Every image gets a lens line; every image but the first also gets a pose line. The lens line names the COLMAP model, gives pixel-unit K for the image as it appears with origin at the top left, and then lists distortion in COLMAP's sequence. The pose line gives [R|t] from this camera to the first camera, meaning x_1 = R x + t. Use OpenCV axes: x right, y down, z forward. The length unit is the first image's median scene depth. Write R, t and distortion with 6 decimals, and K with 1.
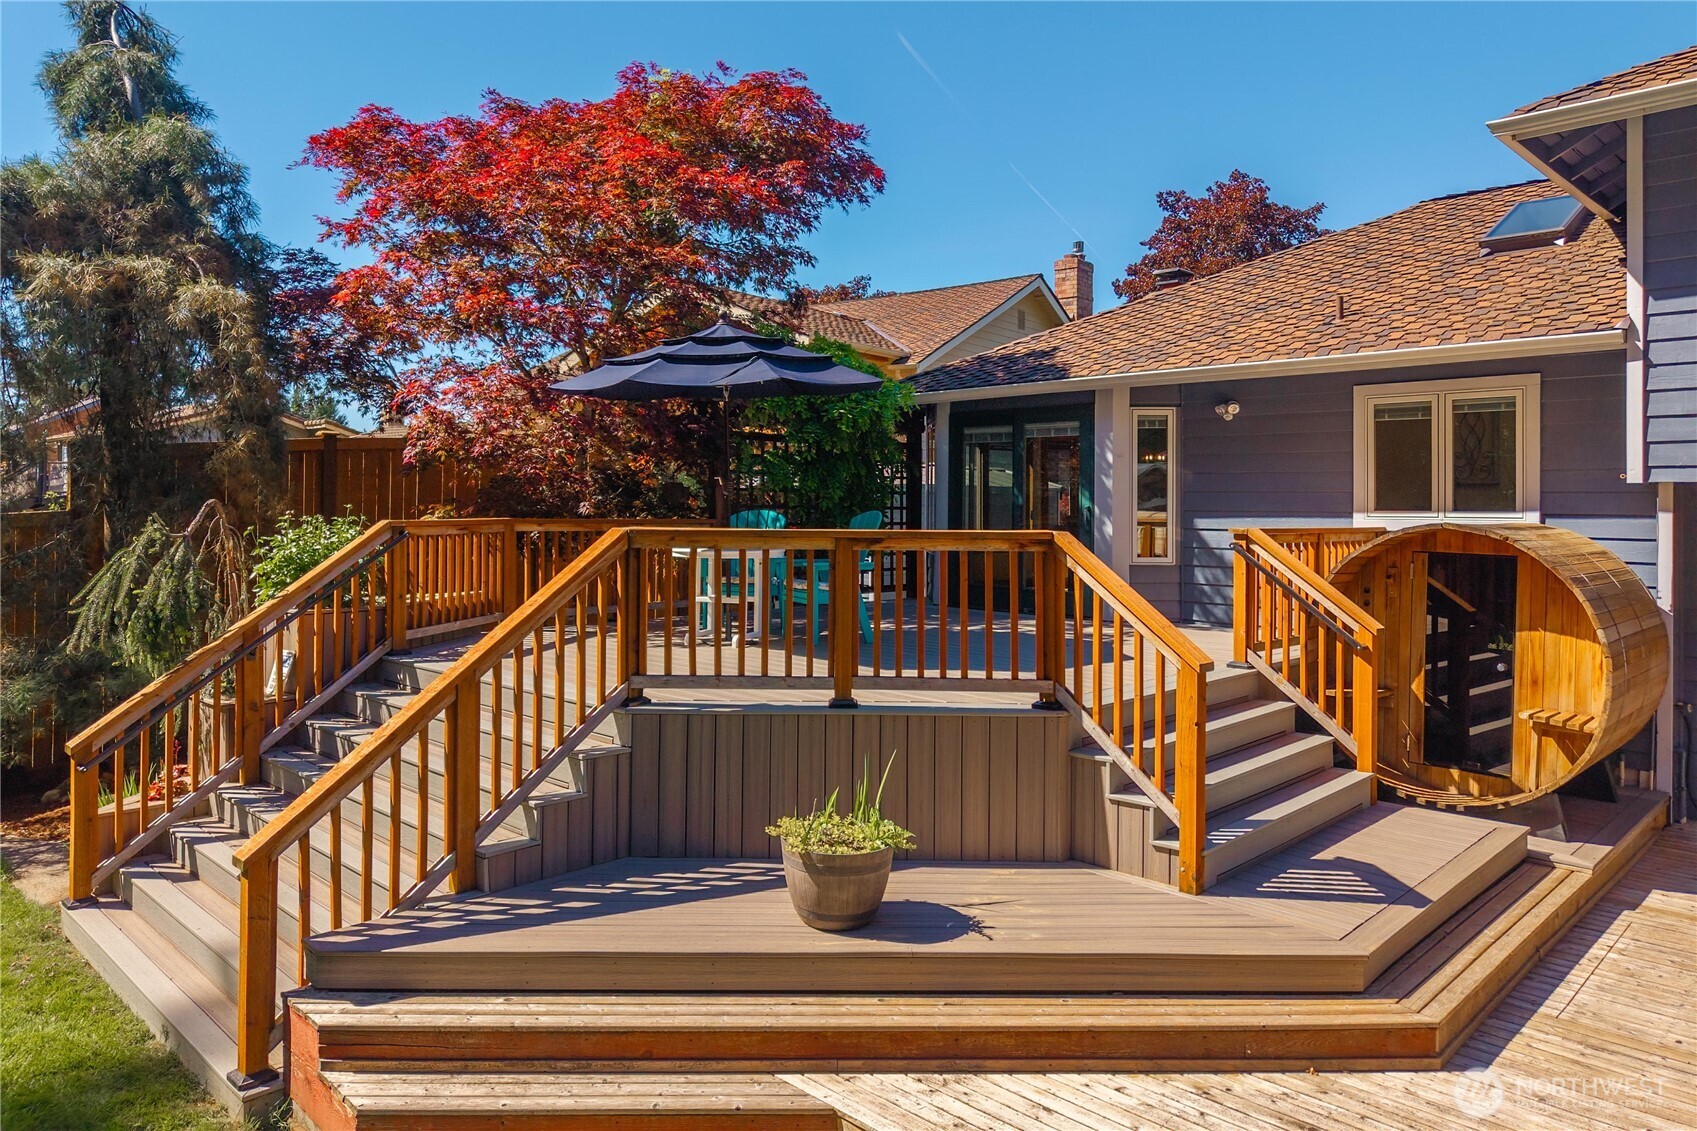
lens RADIAL K [[1168.6, 0, 805.9], [0, 1168.6, 502.6], [0, 0, 1]] dist [0.004980, -0.004213]
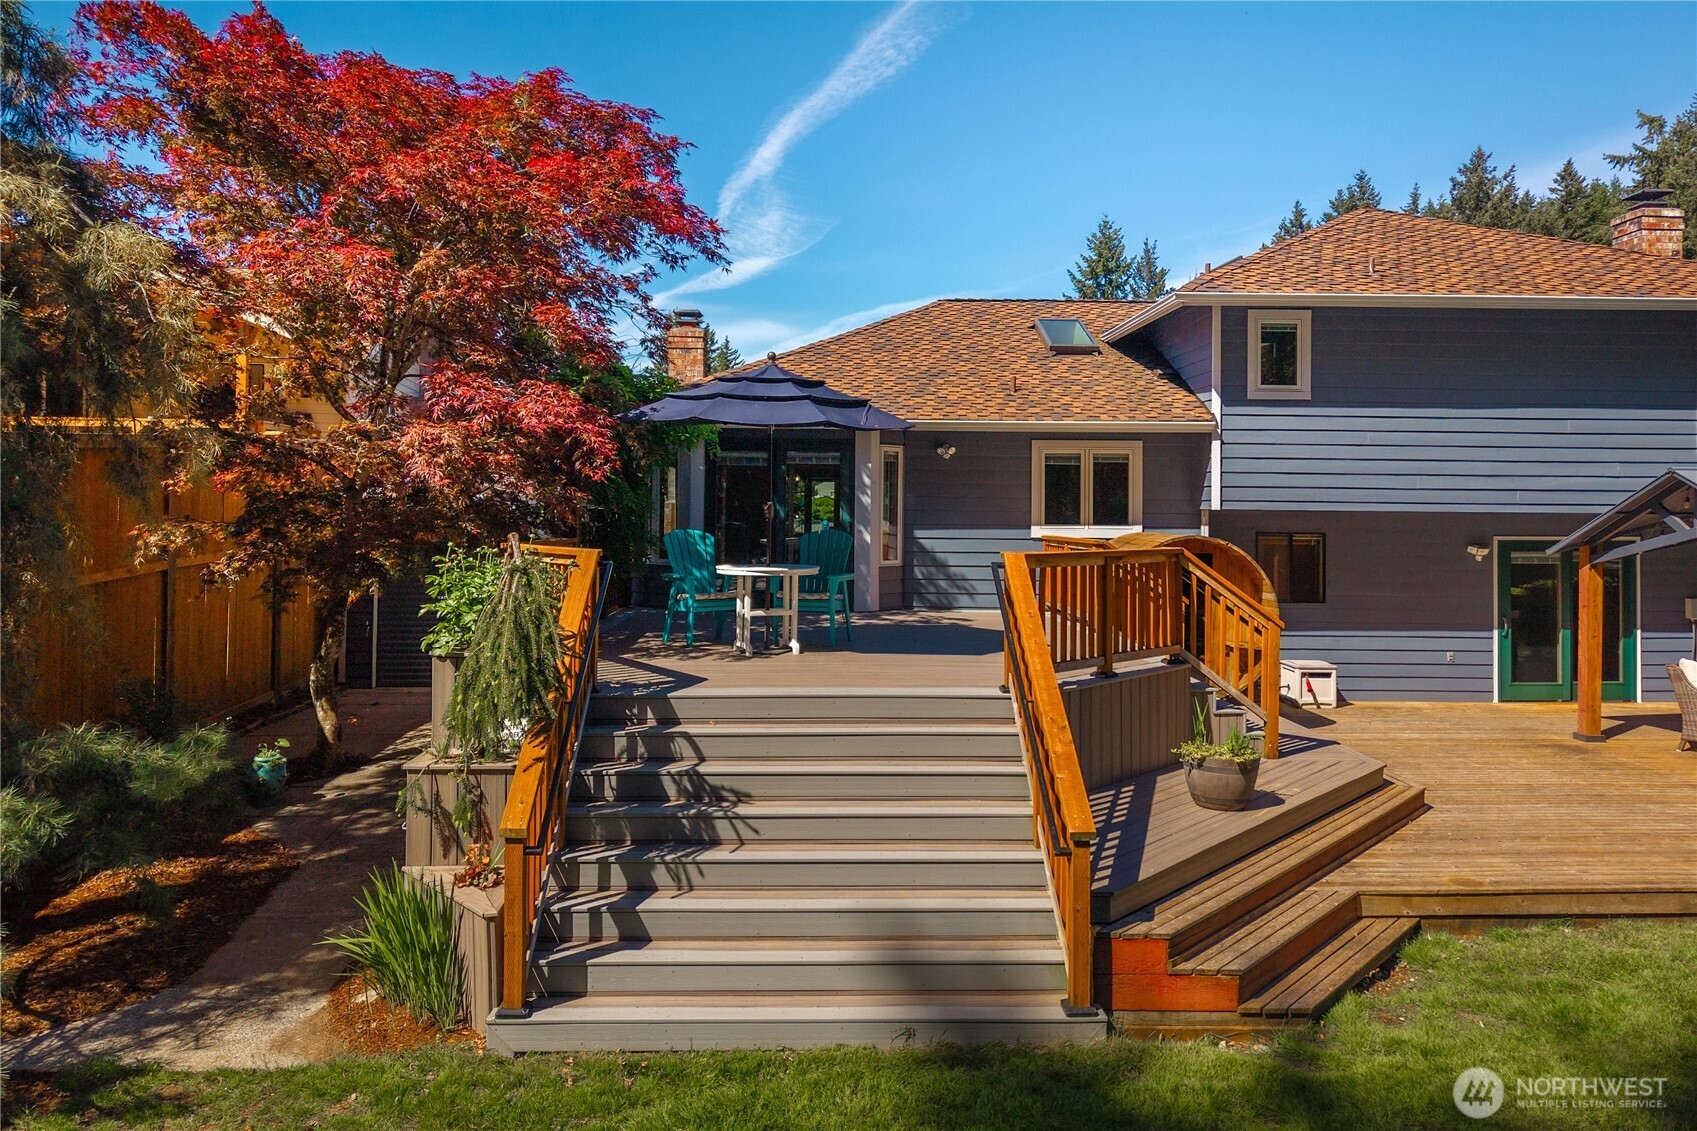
lens RADIAL K [[1168.6, 0, 805.9], [0, 1168.6, 502.6], [0, 0, 1]] dist [0.004980, -0.004213]
pose [[0.691648, 0.002817, 0.722229, -0.844585], [-0.006812, 0.999973, 0.002623, -0.023703], [-0.722203, -0.006734, 0.691649, 0.193545]]
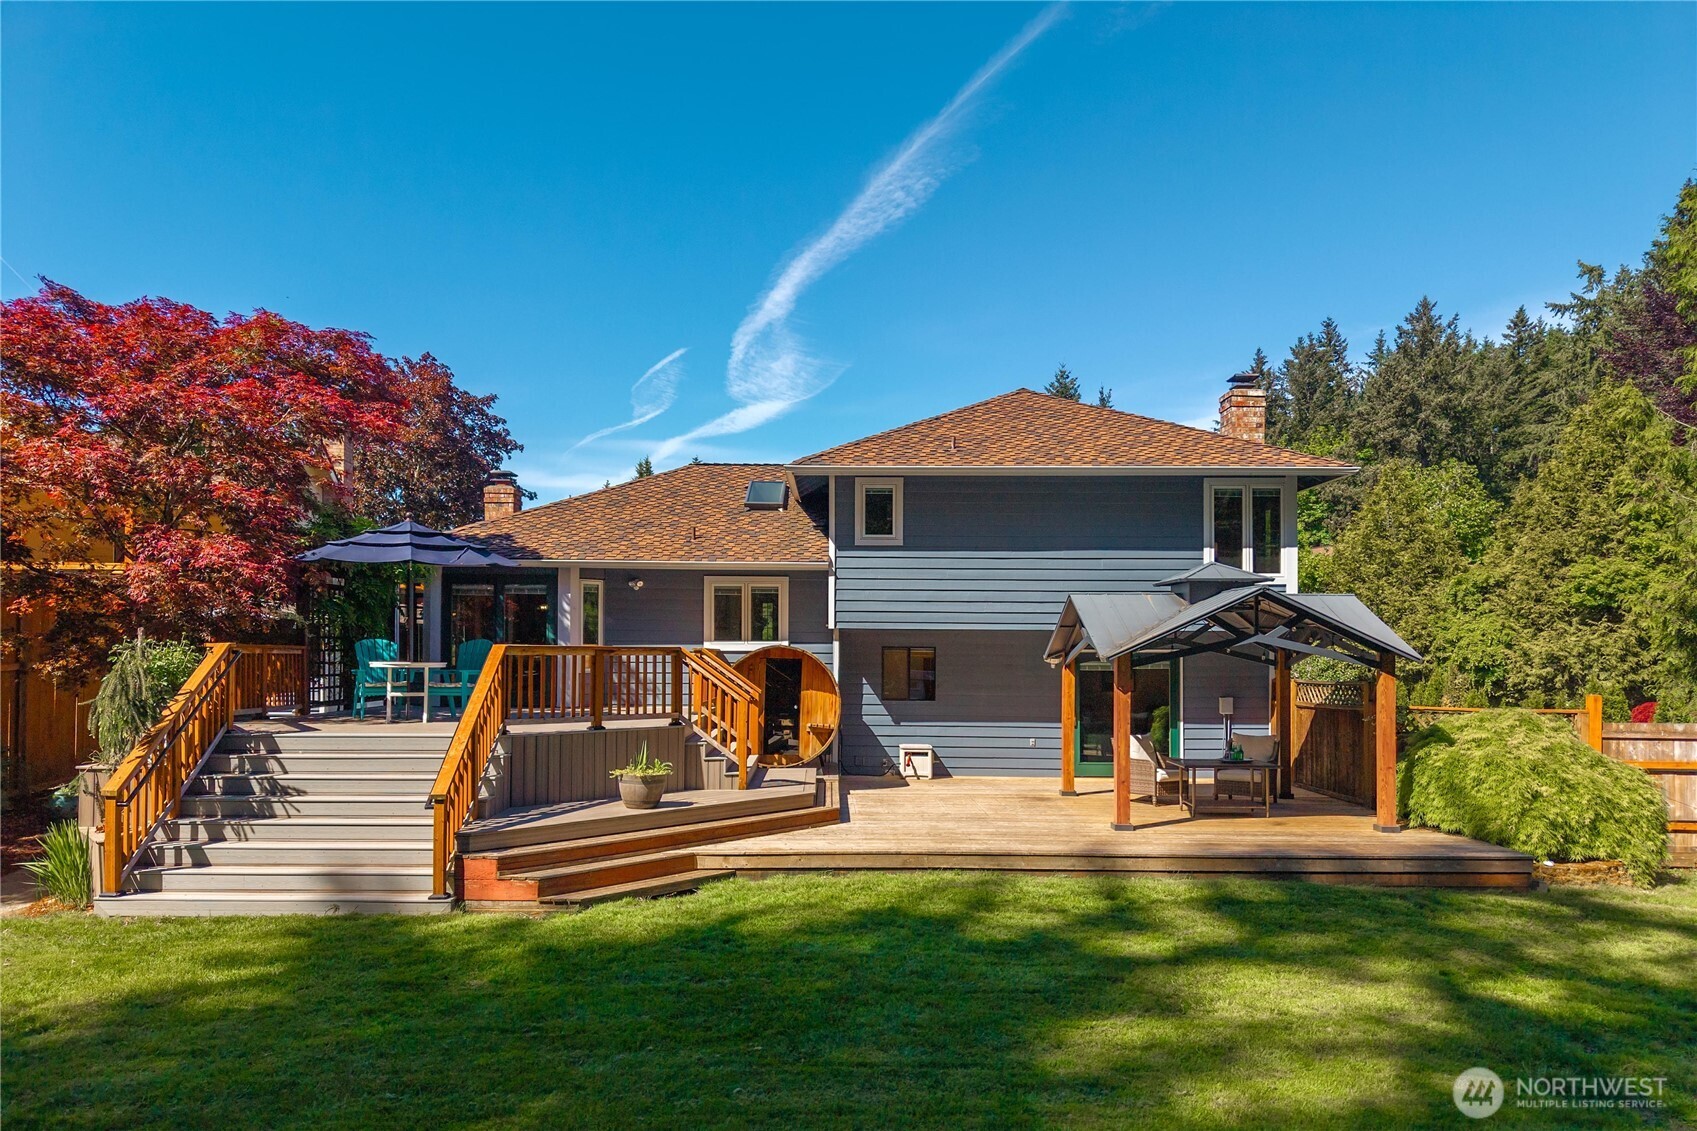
lens RADIAL K [[1171.5, 0, 848.2], [0, 1171.5, 693.9], [0, 0, 1]] dist [0.042278, -0.059931]
pose [[0.694766, -0.027844, 0.718697, -0.812527], [-0.005041, 0.999037, 0.043578, 0.009956], [-0.719219, -0.033899, 0.693956, -0.556632]]
